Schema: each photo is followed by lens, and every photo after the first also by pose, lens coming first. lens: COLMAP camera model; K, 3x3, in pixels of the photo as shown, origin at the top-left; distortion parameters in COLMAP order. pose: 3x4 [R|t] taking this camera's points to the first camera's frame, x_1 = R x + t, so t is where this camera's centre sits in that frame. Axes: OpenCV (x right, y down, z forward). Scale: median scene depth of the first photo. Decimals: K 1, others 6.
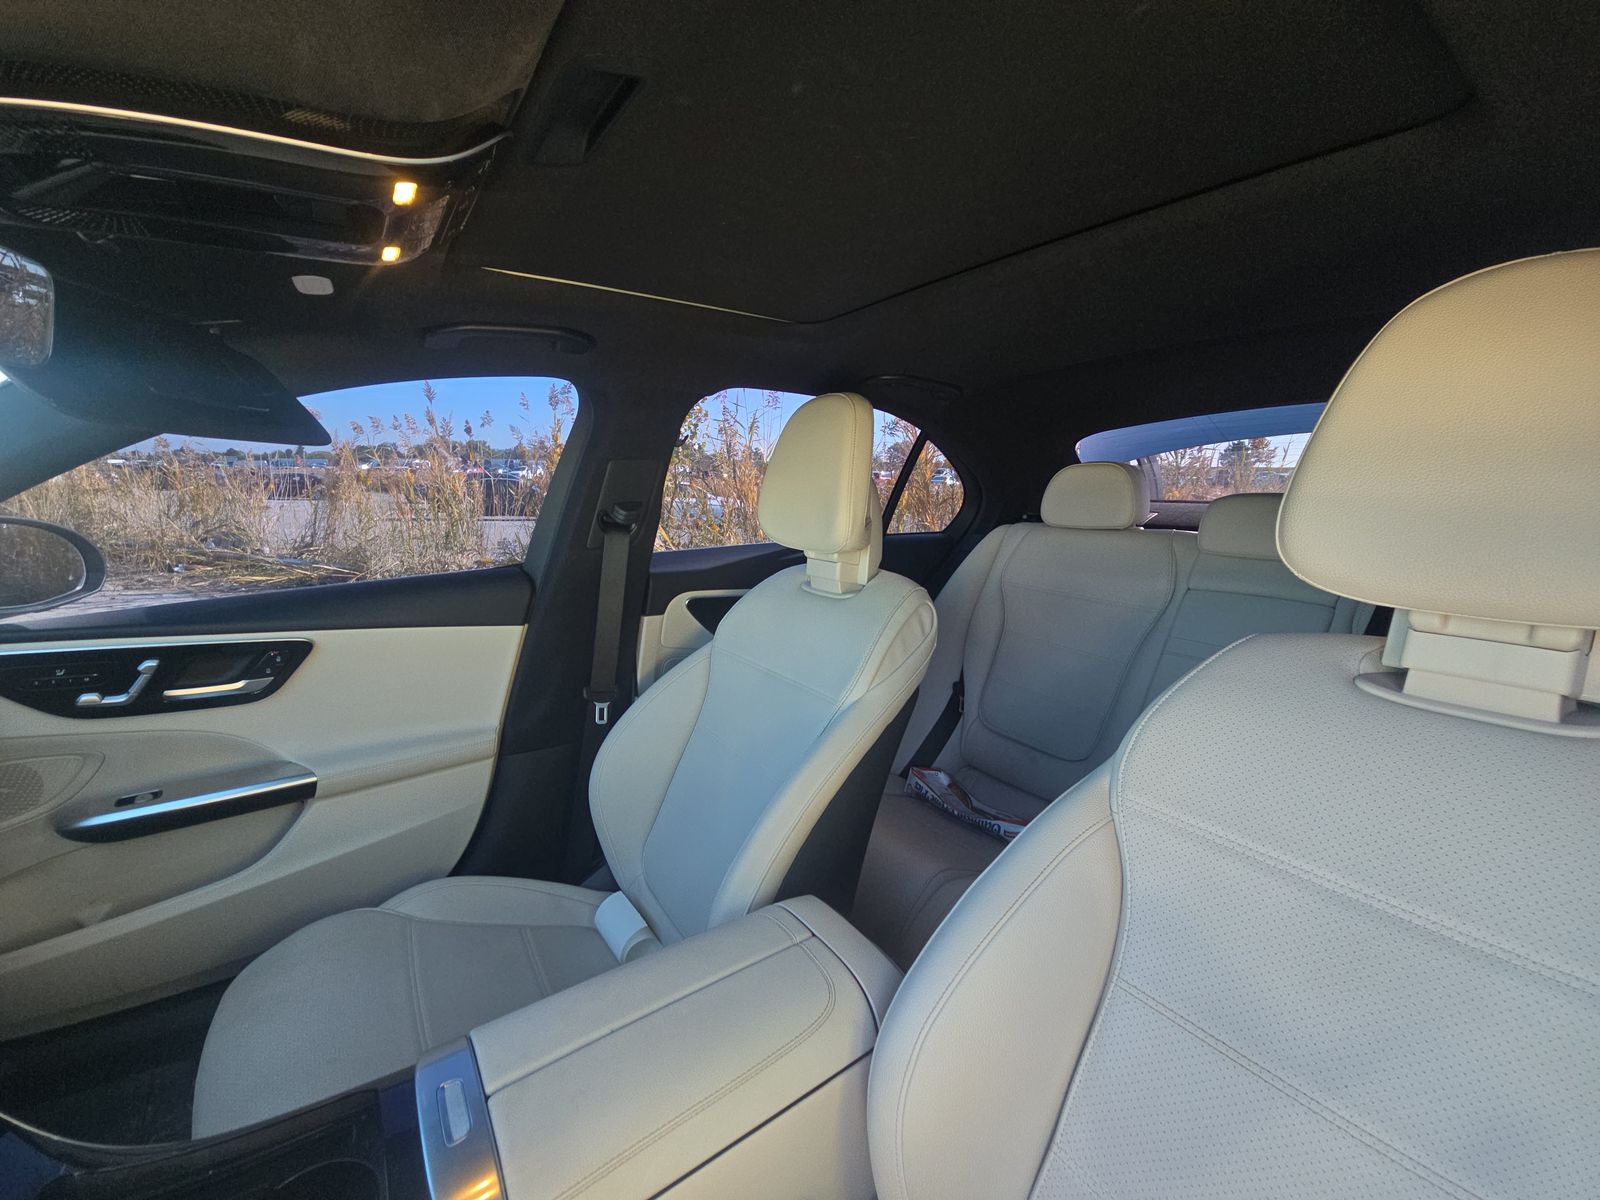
lens RADIAL K [[645.3, 0, 792.0], [0, 645.3, 604.6], [0, 0, 1]] dist [0.000808, 0.000359]
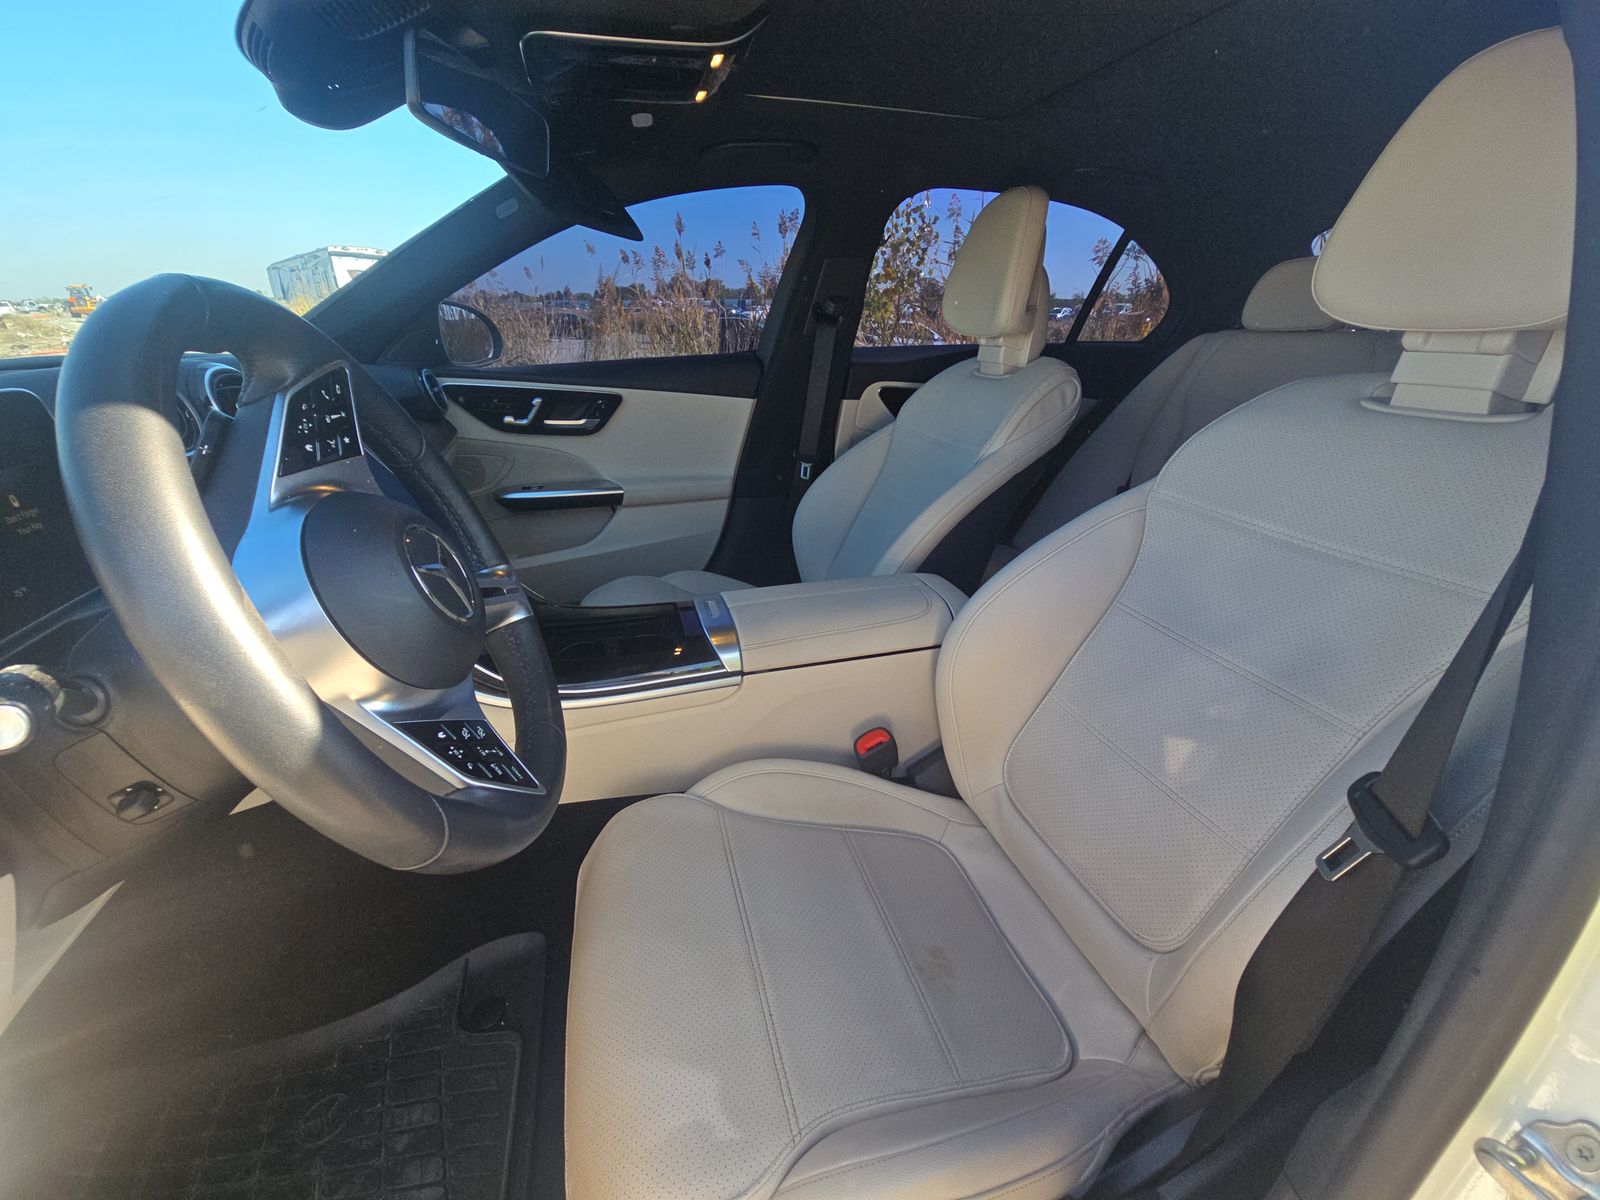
lens RADIAL K [[645.3, 0, 792.0], [0, 645.3, 604.6], [0, 0, 1]] dist [0.000808, 0.000359]
pose [[0.944798, 0.133834, -0.299075, 0.117981], [-0.064649, 0.970976, 0.230274, 0.140551], [0.321213, -0.198227, 0.926028, -0.305387]]
